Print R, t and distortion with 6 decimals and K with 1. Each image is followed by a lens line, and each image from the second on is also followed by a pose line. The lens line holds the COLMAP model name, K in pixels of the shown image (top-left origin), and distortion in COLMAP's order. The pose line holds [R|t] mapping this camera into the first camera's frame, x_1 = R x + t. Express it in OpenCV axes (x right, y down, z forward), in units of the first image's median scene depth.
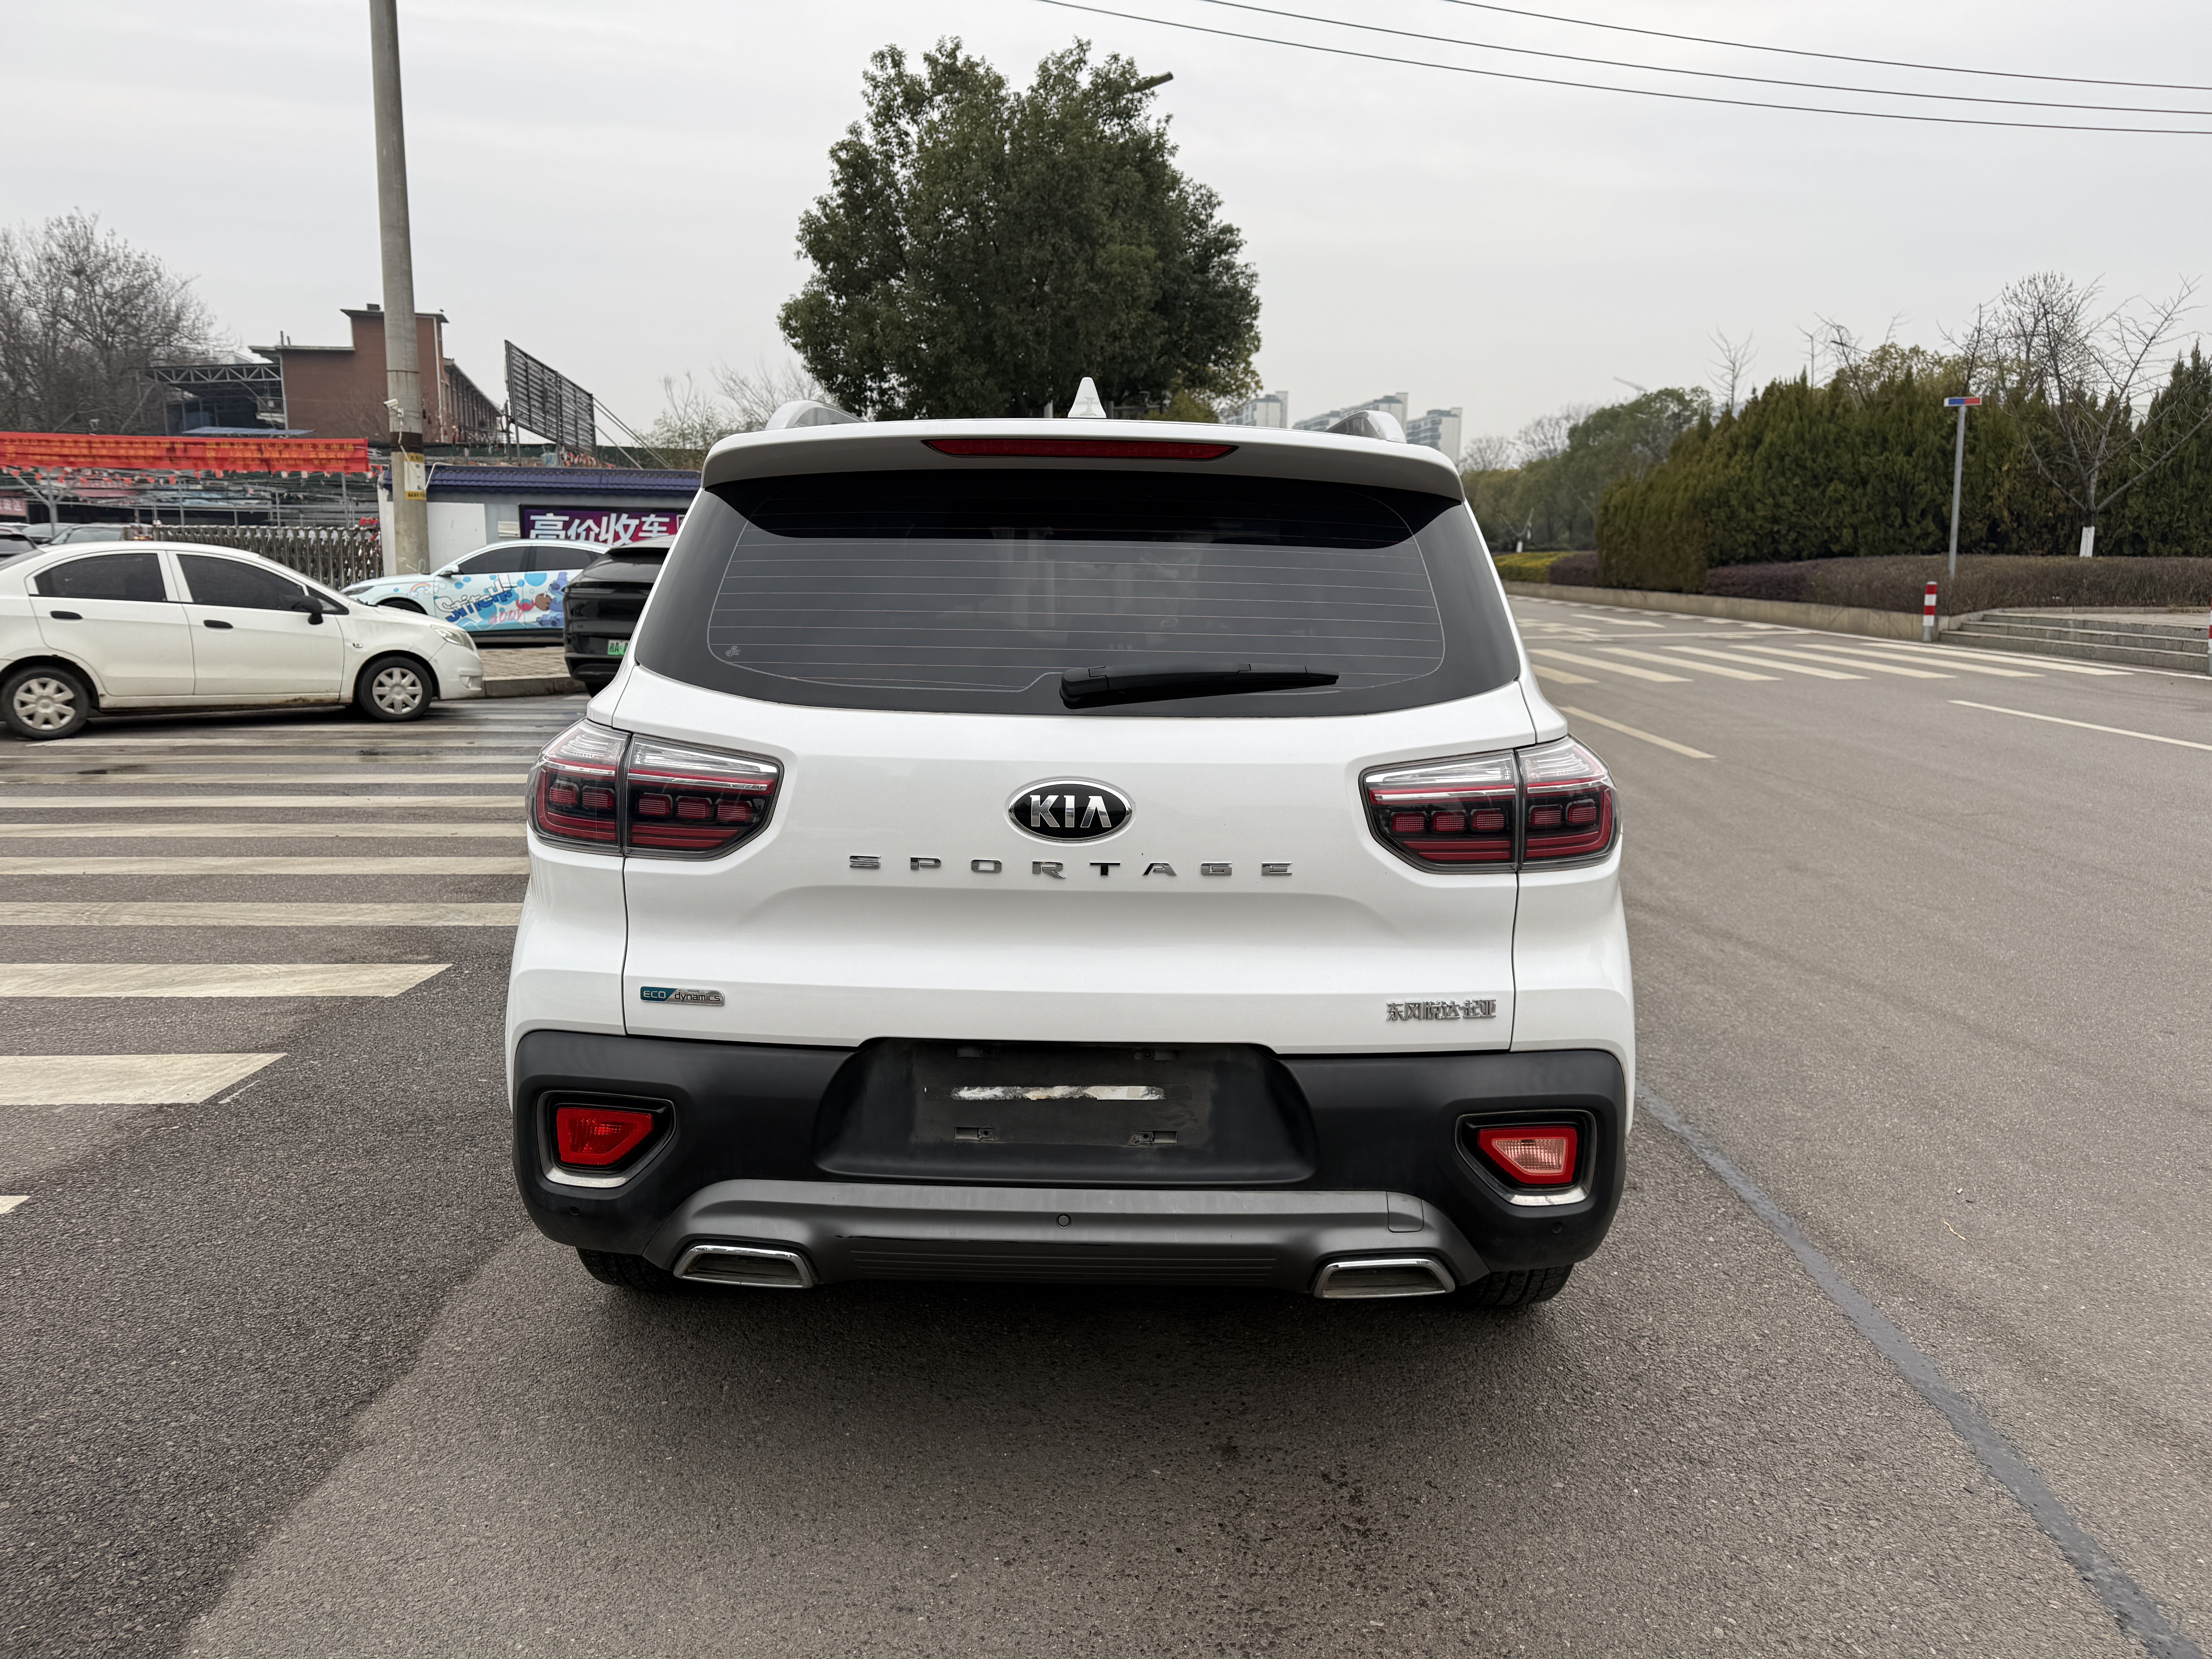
lens RADIAL K [[1579.9, 0, 1119.2], [0, 1579.9, 846.4], [0, 0, 1]] dist [0.045454, -0.046734]
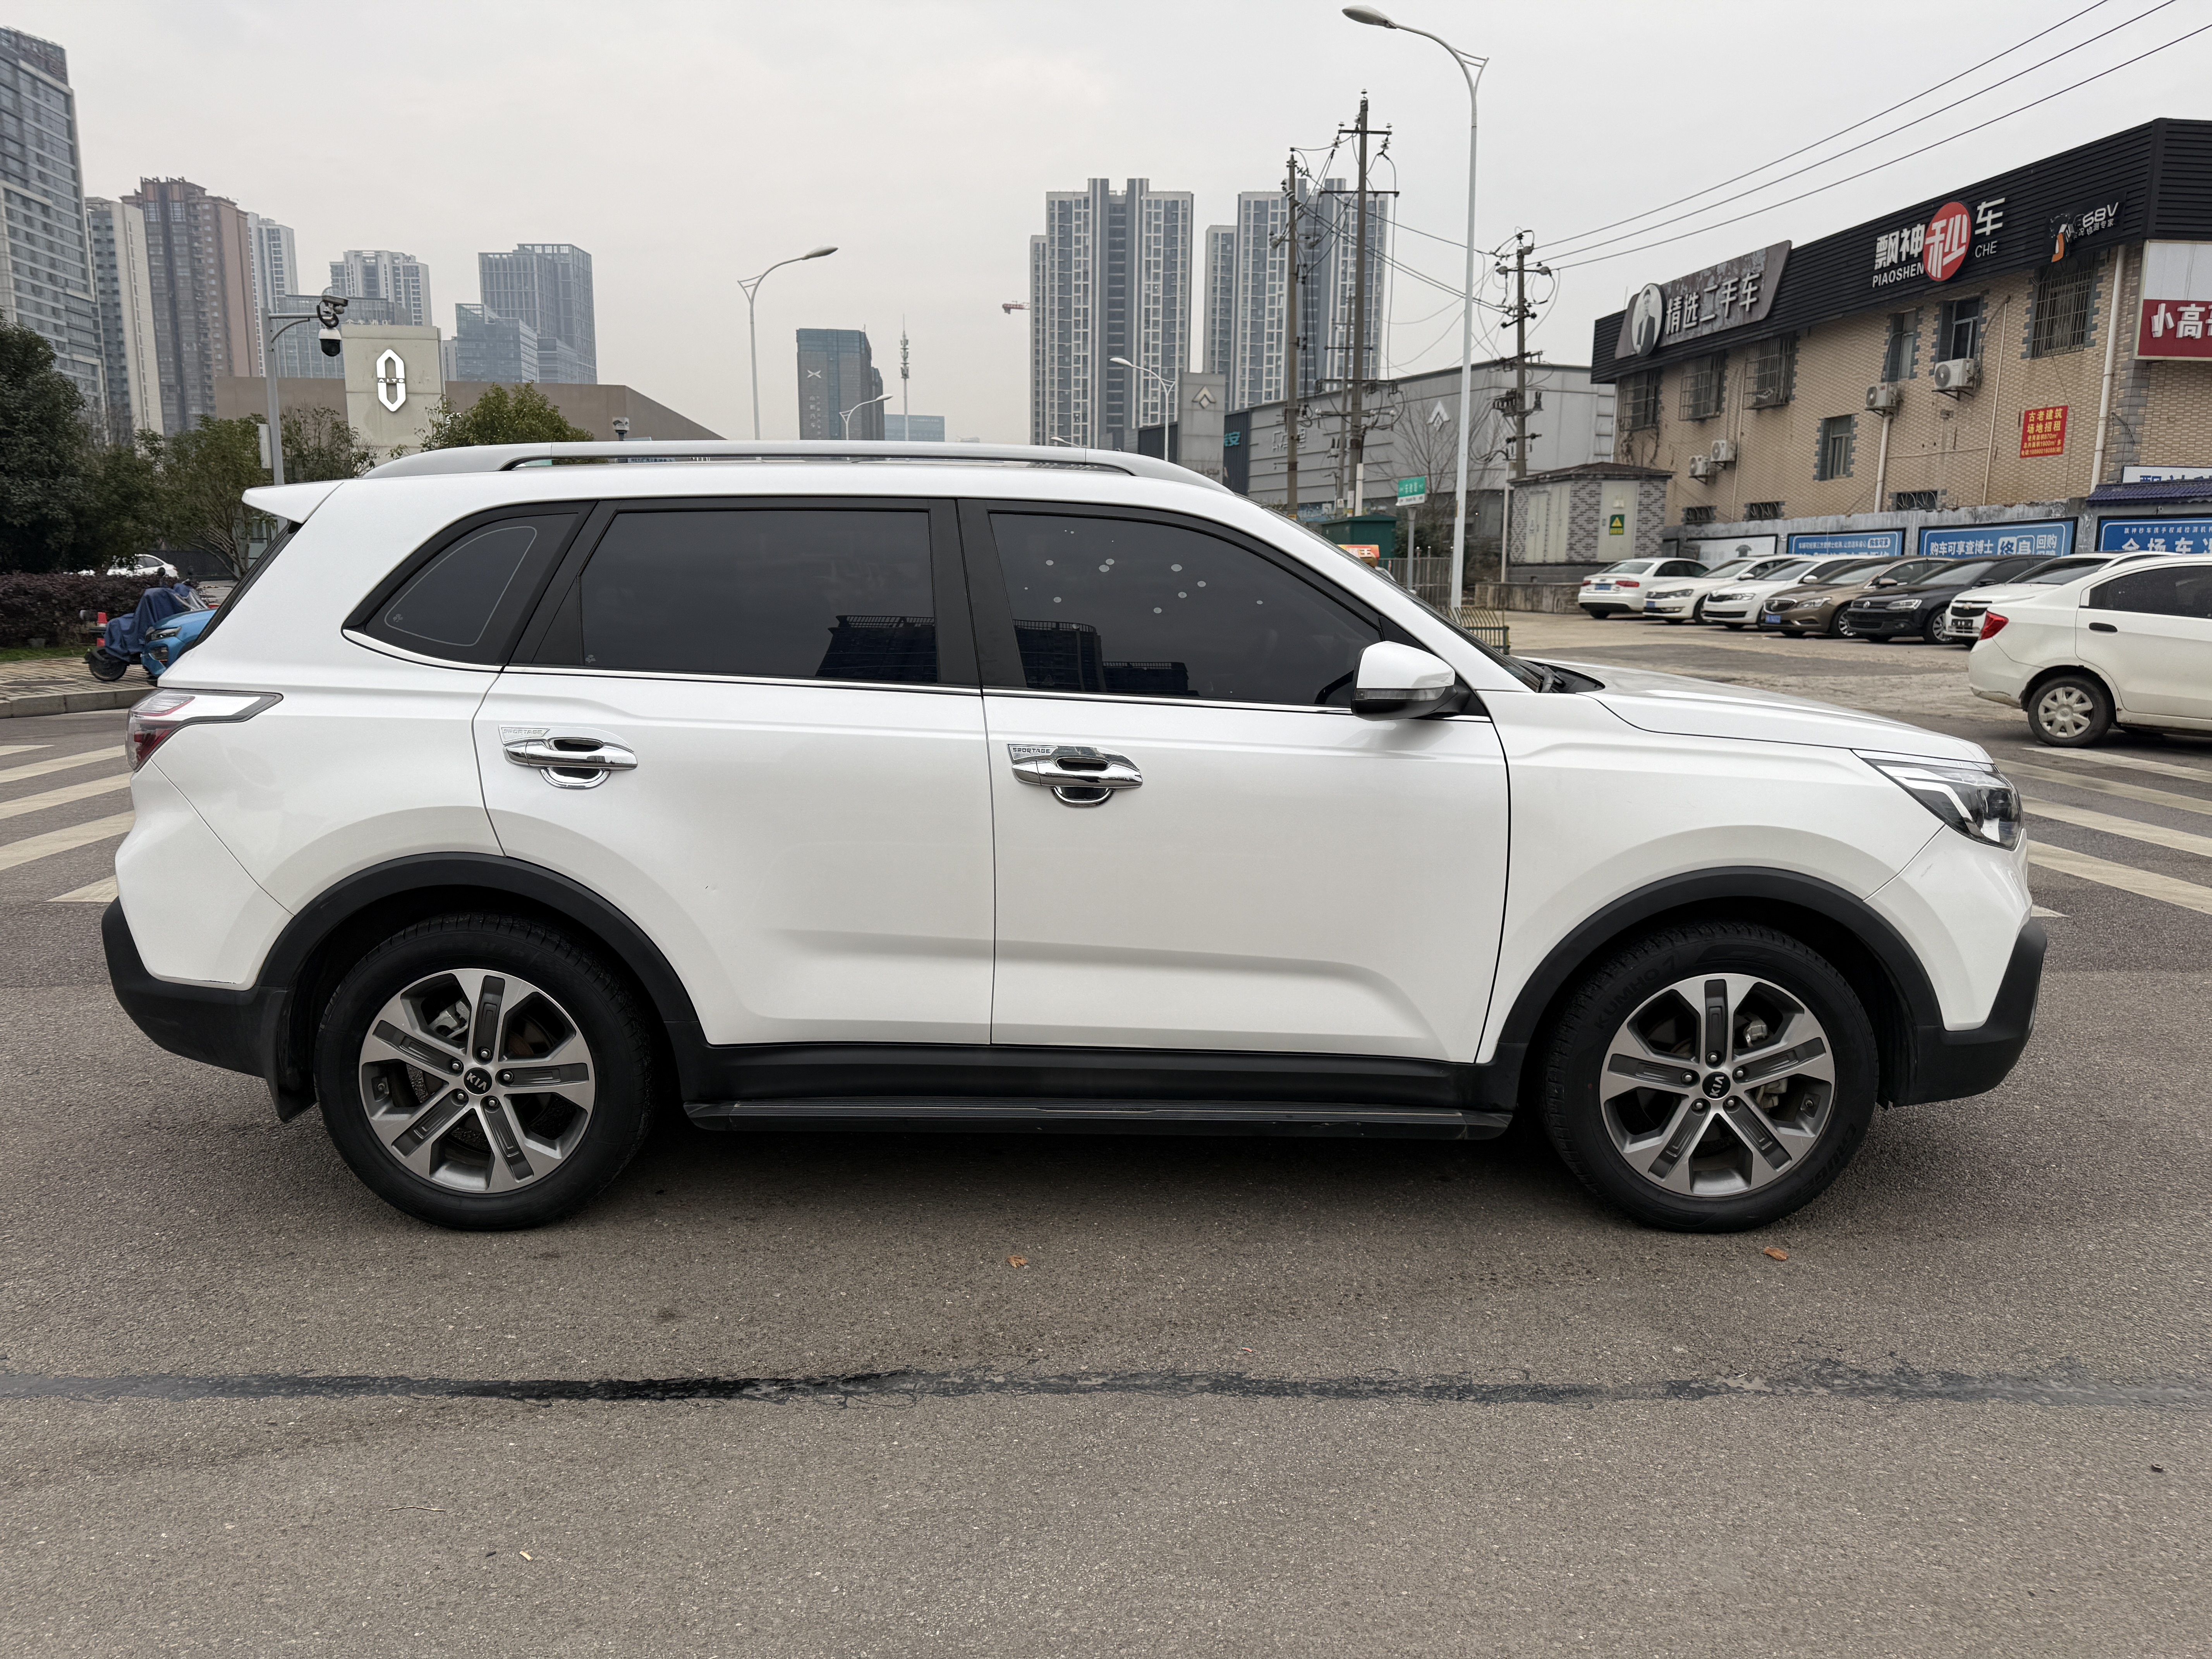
lens RADIAL K [[1579.9, 0, 1094.1], [0, 1579.9, 846.0], [0, 0, 1]] dist [0.045454, -0.046734]
pose [[-0.003708, 0.170812, -0.985297, 0.202375], [-0.180480, 0.969009, 0.168668, -0.036670], [0.983572, 0.178452, 0.027235, 0.204324]]
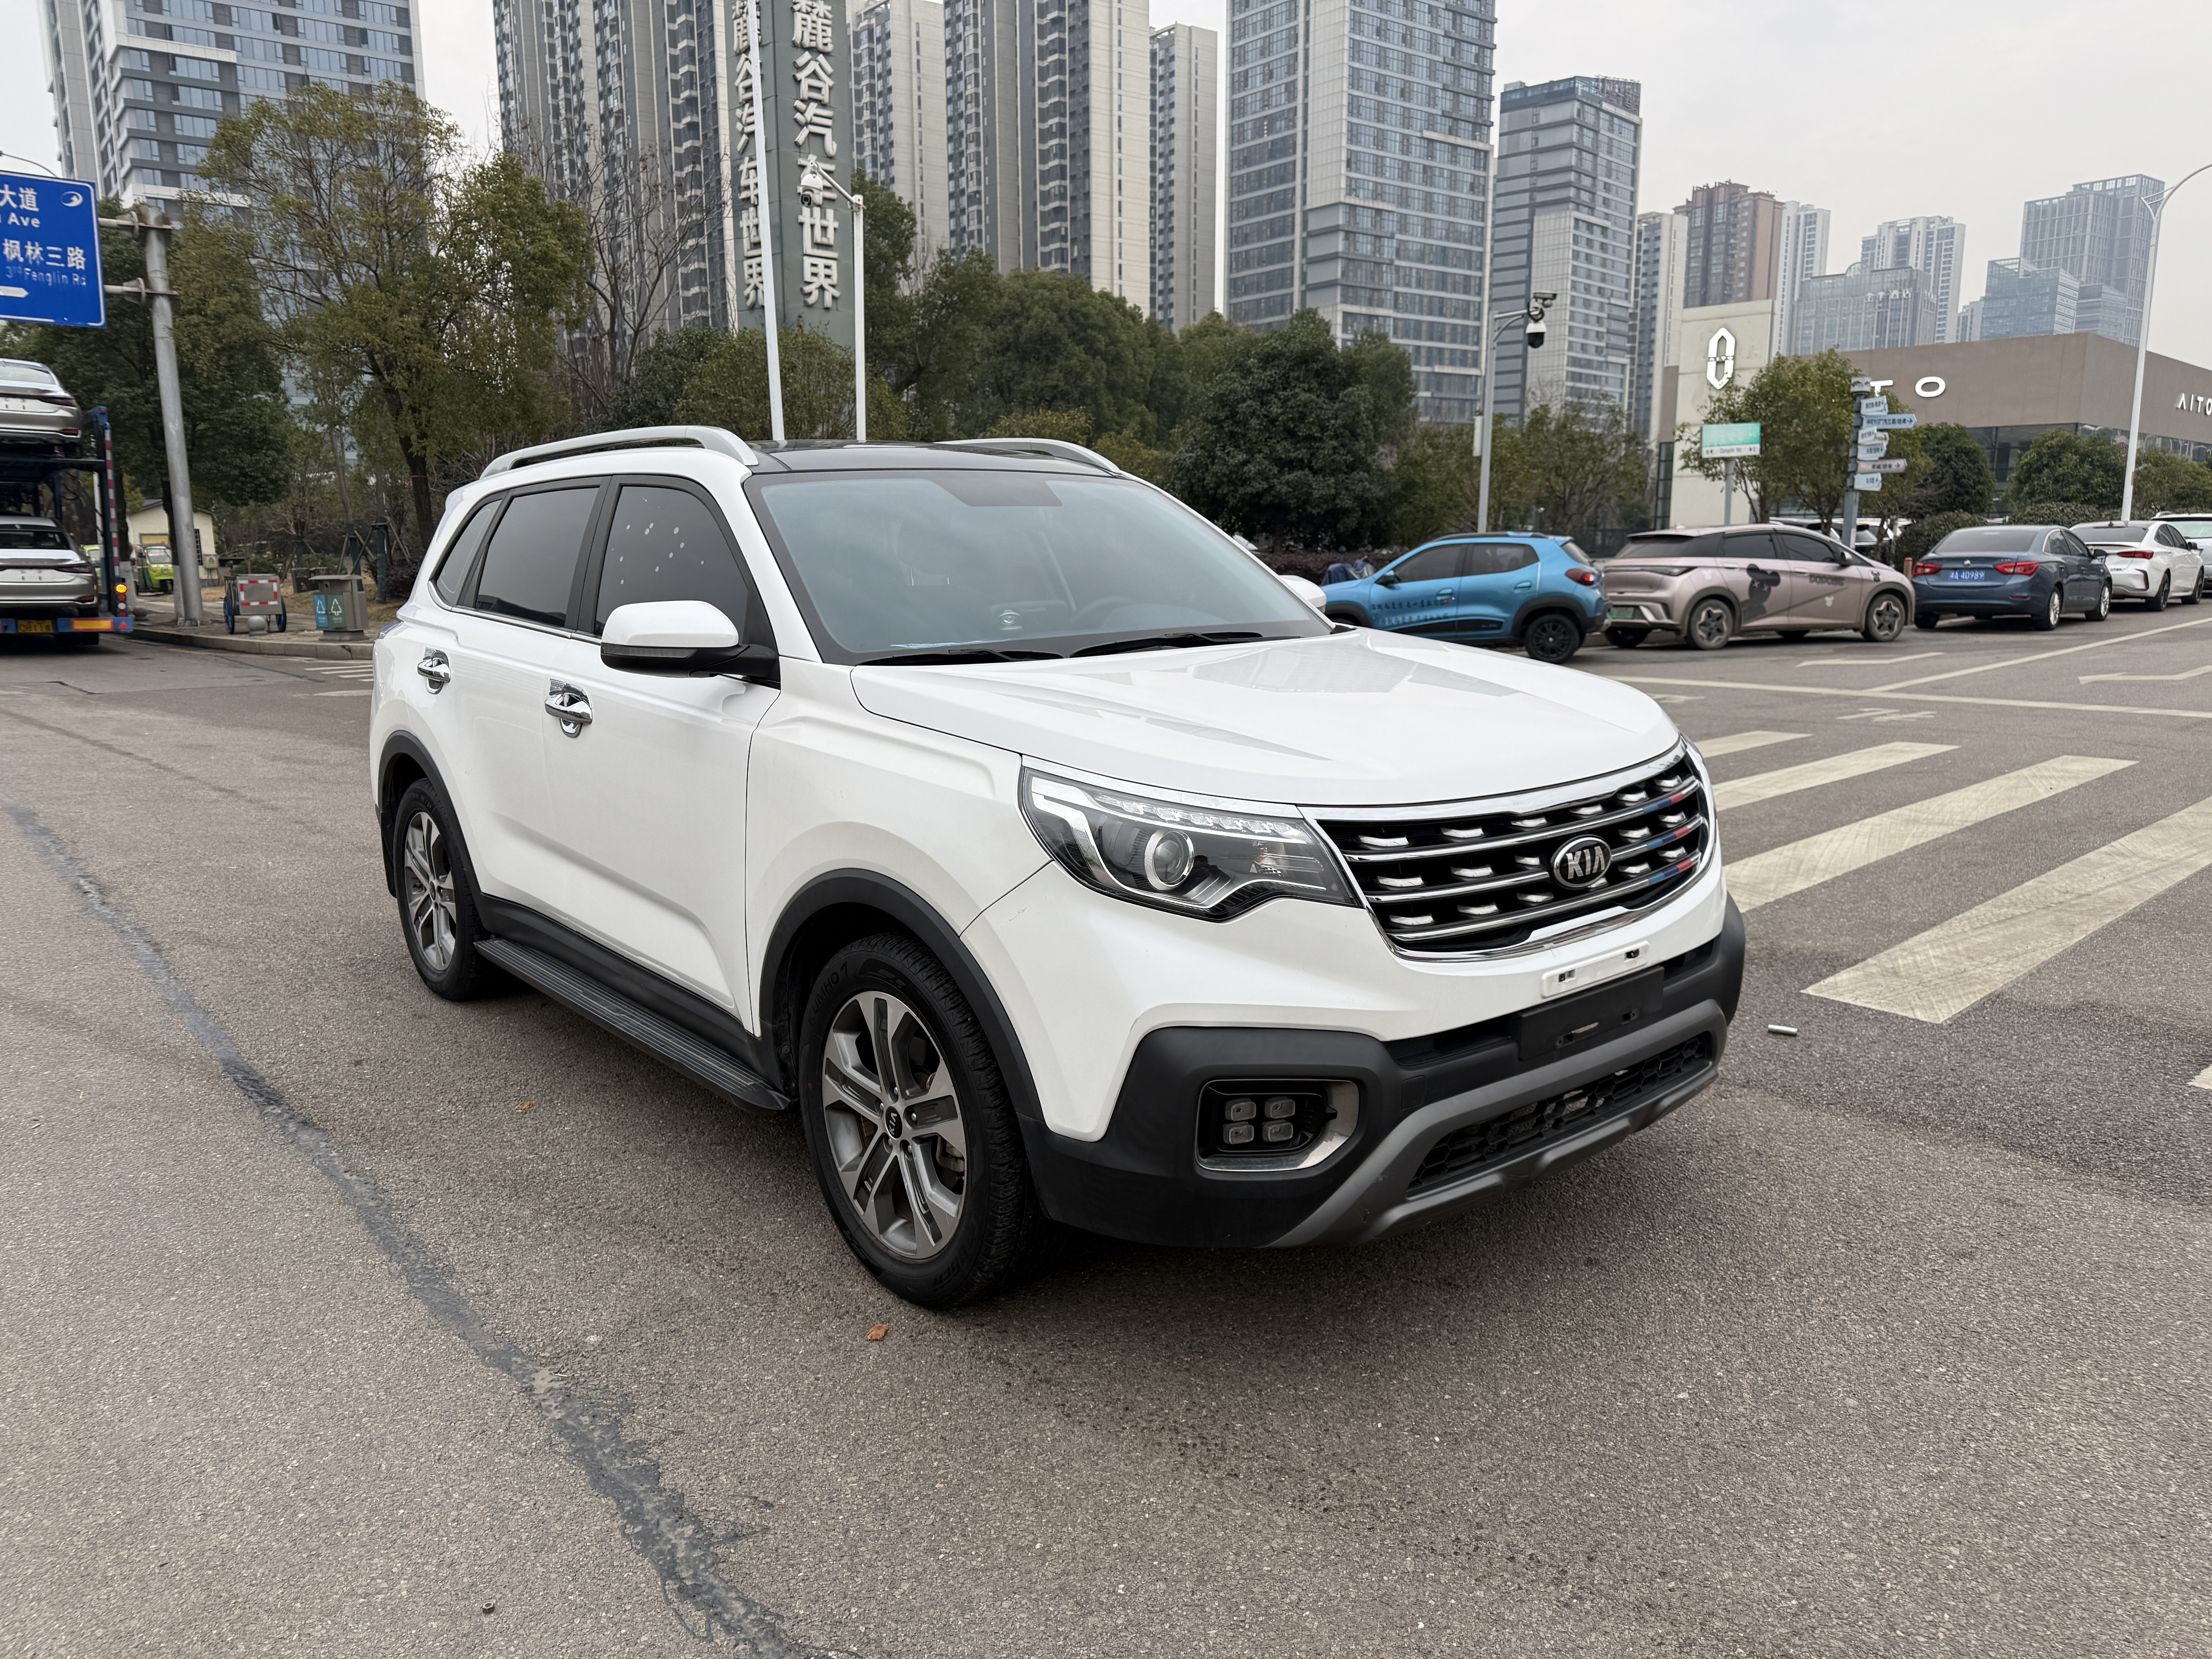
lens RADIAL K [[1579.9, 0, 1073.6], [0, 1579.9, 809.1], [0, 0, 1]] dist [0.045454, -0.046734]
pose [[-0.779042, 0.104882, -0.618137, 0.117134], [-0.107180, 0.949118, 0.296121, -0.066355], [0.617742, 0.296943, -0.728162, 0.378847]]
